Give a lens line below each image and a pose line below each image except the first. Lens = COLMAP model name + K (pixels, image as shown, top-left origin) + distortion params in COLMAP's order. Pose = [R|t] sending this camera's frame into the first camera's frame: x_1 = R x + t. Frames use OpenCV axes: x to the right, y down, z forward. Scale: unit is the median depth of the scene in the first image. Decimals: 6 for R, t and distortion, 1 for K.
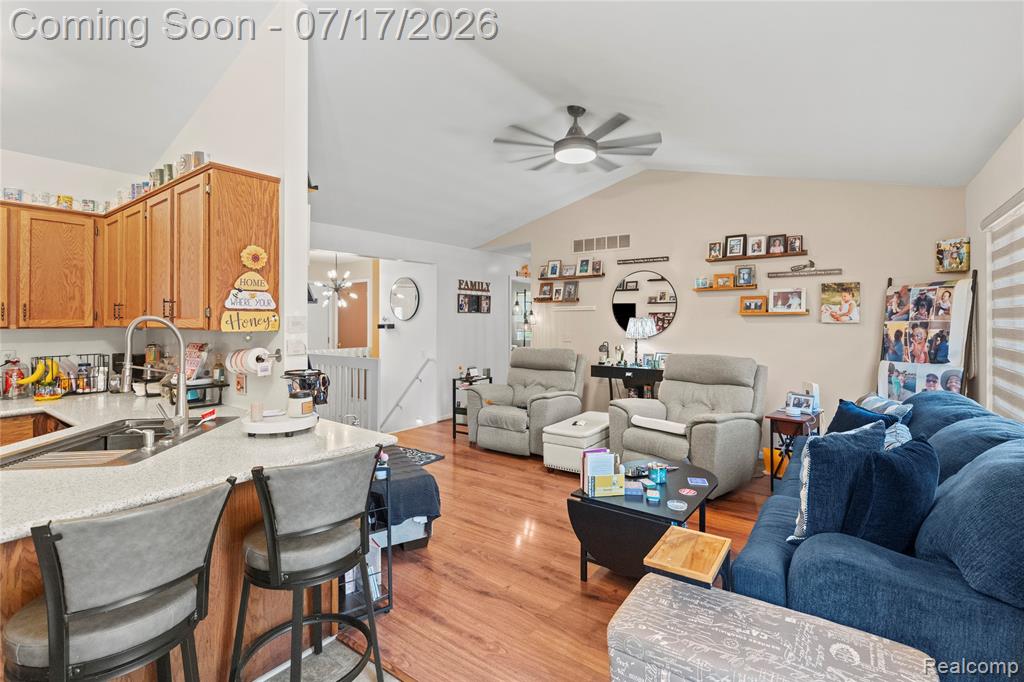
lens RADIAL K [[466.0, 0, 523.2], [0, 466.0, 317.6], [0, 0, 1]] dist [-0.019371, 0.006020]
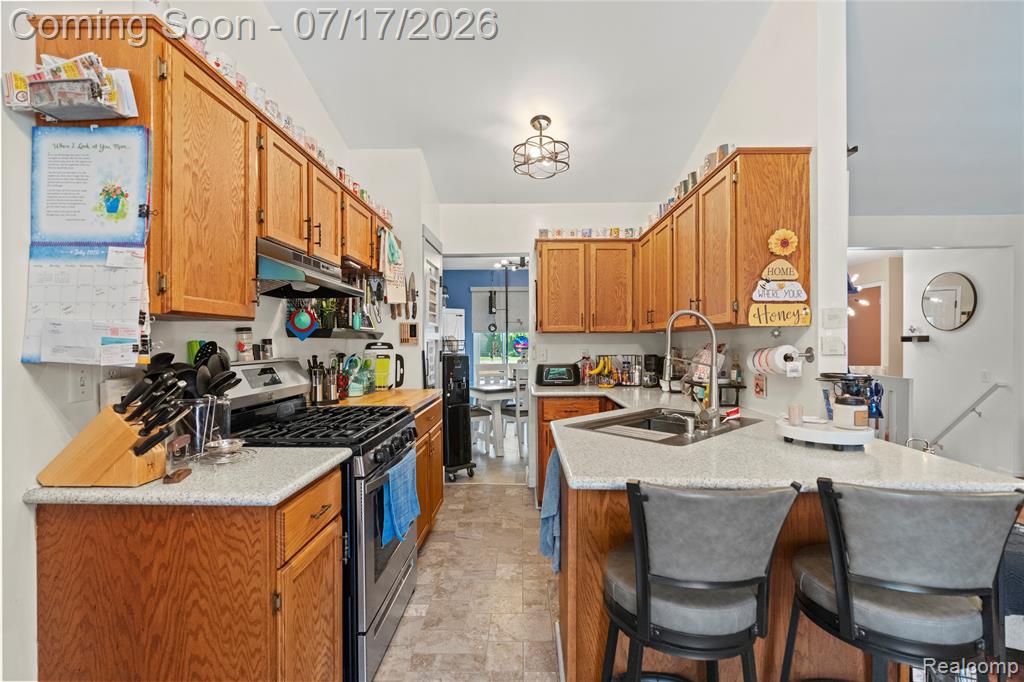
lens RADIAL K [[466.0, 0, 514.8], [0, 466.0, 341.6], [0, 0, 1]] dist [-0.019371, 0.006020]
pose [[0.563147, 0.006163, -0.826334, -0.085772], [0.003846, 0.999942, 0.010079, 0.030876], [0.826348, -0.008854, 0.563090, 0.046066]]
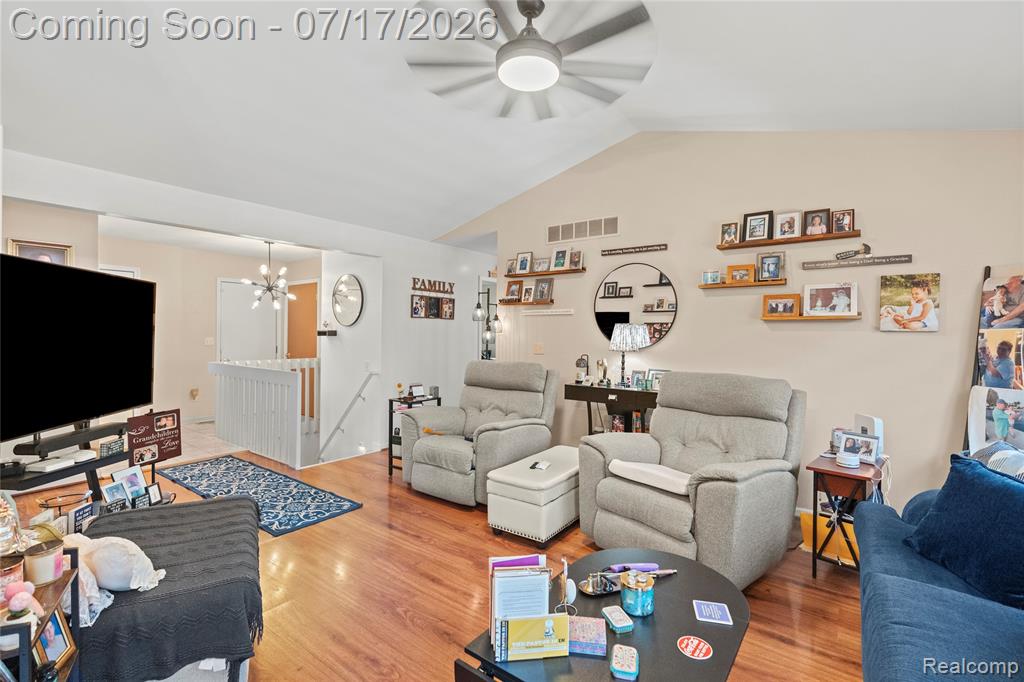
lens RADIAL K [[466.0, 0, 518.3], [0, 466.0, 338.6], [0, 0, 1]] dist [-0.019371, 0.006020]
pose [[0.999904, 0.012006, -0.006864, 0.126231], [-0.011892, 0.999794, 0.016439, 0.024455], [0.007060, -0.016356, 0.999841, 0.390411]]
